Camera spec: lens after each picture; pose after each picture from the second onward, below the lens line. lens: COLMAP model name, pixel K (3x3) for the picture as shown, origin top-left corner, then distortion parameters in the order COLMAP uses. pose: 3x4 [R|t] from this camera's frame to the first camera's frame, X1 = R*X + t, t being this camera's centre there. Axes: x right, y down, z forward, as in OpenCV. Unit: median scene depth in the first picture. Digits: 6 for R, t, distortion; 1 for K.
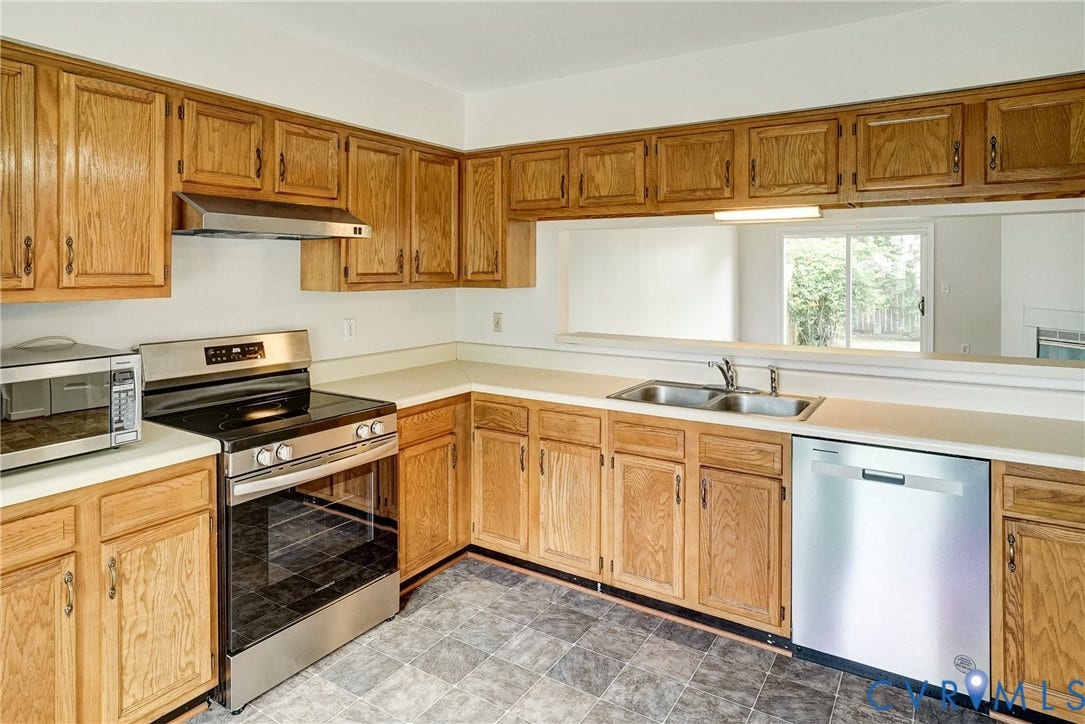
lens RADIAL K [[640.6, 0, 528.2], [0, 640.6, 272.1], [0, 0, 1]] dist [-0.033739, 0.017345]
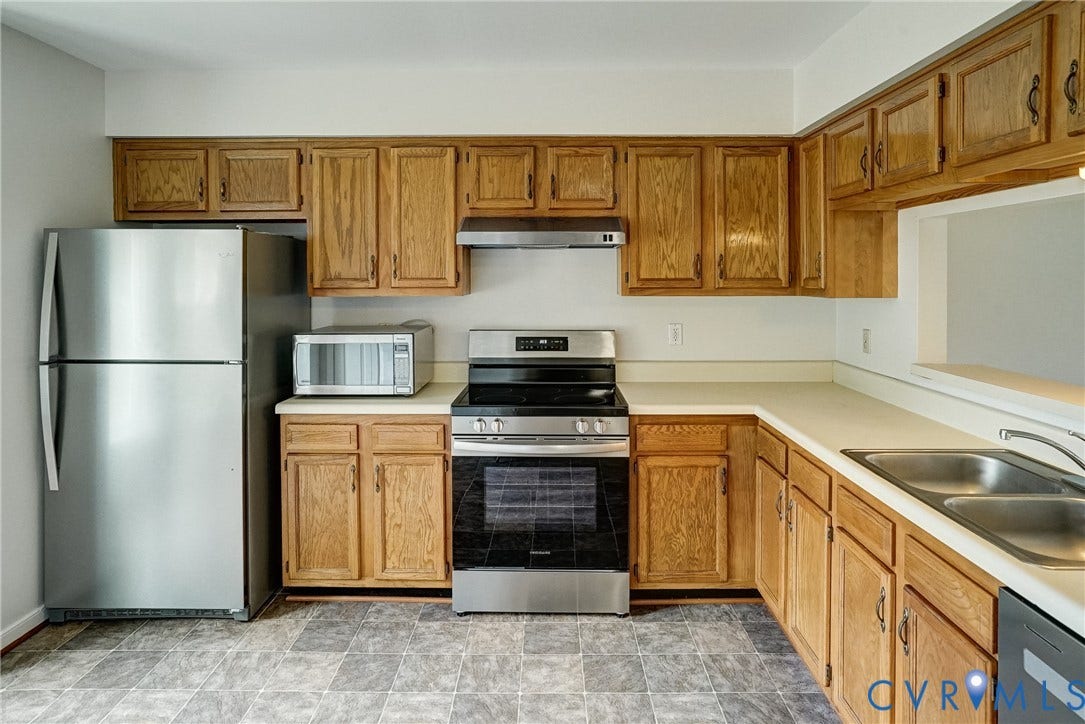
lens RADIAL K [[632.4, 0, 546.6], [0, 632.4, 285.5], [0, 0, 1]] dist [-0.044622, 0.023352]
pose [[0.543605, 0.009093, -0.839292, 0.550130], [-0.000249, 0.999943, 0.010673, 0.002590], [0.839341, -0.005593, 0.543576, 0.347515]]
